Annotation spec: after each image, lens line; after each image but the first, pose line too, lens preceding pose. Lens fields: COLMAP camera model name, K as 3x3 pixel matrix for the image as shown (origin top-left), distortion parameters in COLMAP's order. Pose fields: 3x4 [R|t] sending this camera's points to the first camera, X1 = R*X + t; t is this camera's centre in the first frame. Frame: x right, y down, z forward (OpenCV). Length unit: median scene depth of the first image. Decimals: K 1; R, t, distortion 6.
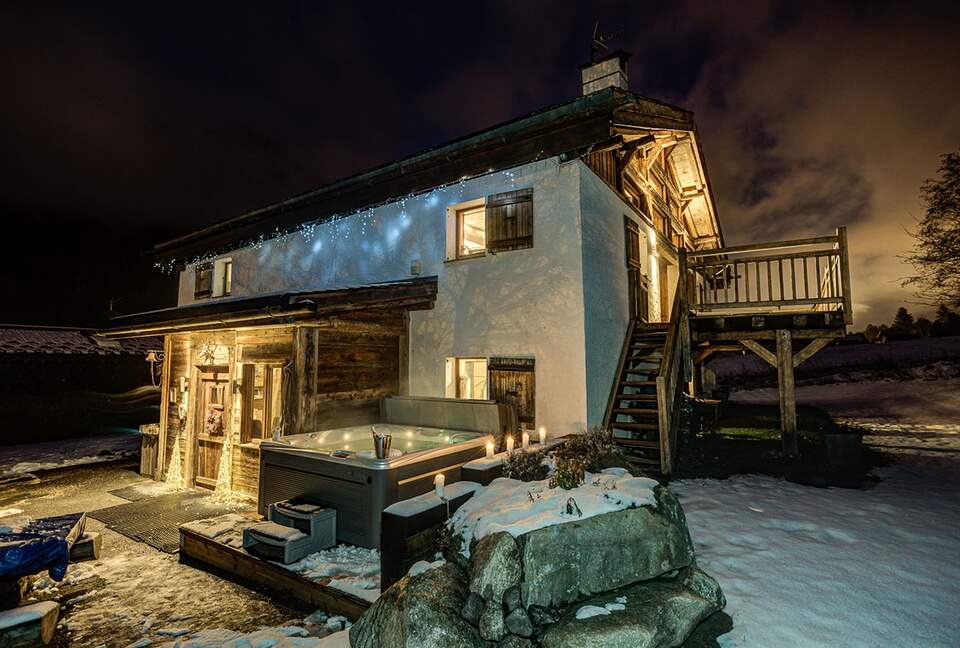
lens RADIAL K [[479.4, 0, 480.0], [0, 479.4, 324.0], [0, 0, 1]] dist [-0.032682, -0.000015]
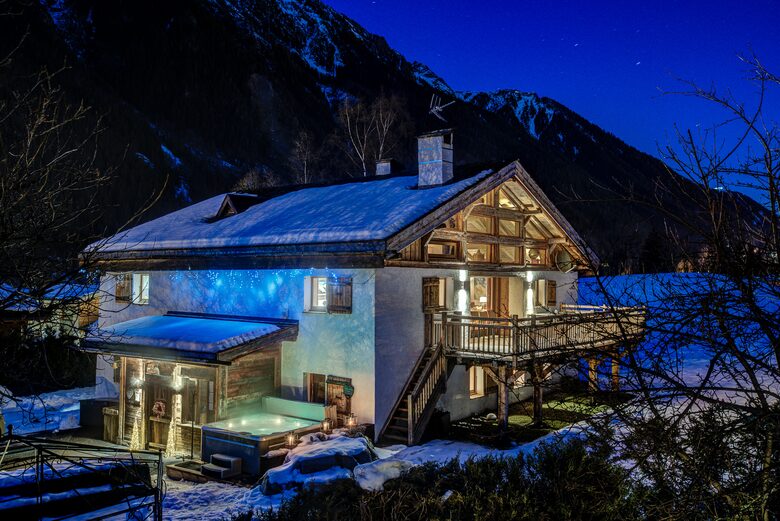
lens RADIAL K [[763.6, 0, 390.0], [0, 763.6, 260.5], [0, 0, 1]] dist [0.011560, -0.001048]
pose [[0.998671, 0.012604, -0.049970, 0.345892], [-0.009127, 0.997561, 0.069205, -0.488089], [0.050720, -0.068657, 0.996350, -1.528258]]
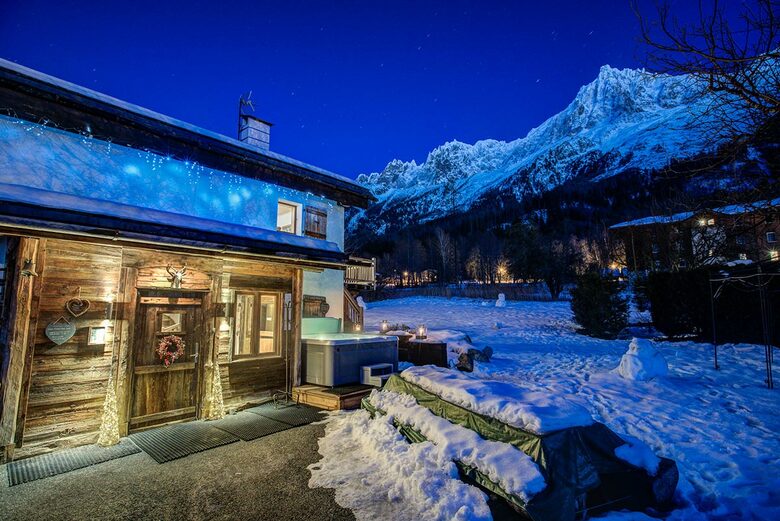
lens RADIAL K [[378.9, 0, 390.0], [0, 378.9, 260.5], [0, 0, 1]] dist [-0.000618, 0.000134]
pose [[0.122117, 0.143081, 0.982148, -1.251010], [-0.078633, 0.987839, -0.134133, 0.097709], [-0.989396, -0.060849, 0.131882, 0.473515]]
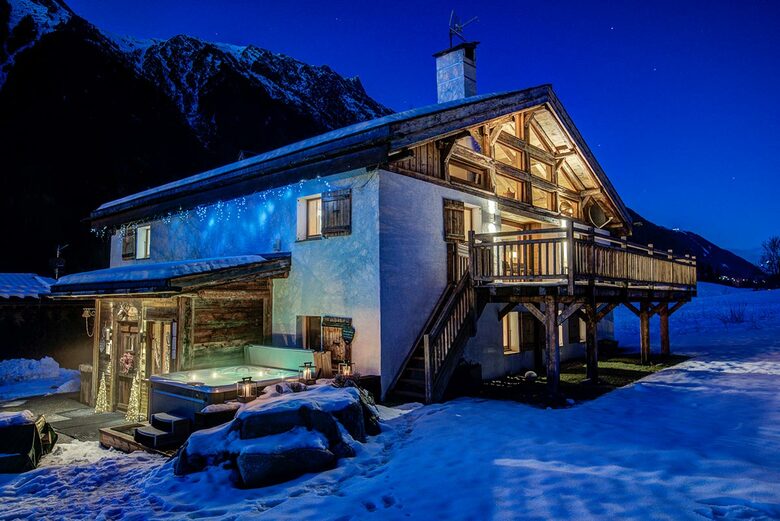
lens RADIAL K [[552.5, 0, 390.0], [0, 552.5, 260.5], [0, 0, 1]] dist [-0.021352, 0.001143]
pose [[0.992599, -0.009237, -0.121090, 0.365422], [0.010822, 0.999864, 0.012439, -0.095782], [0.120959, -0.013658, 0.992564, -0.457167]]
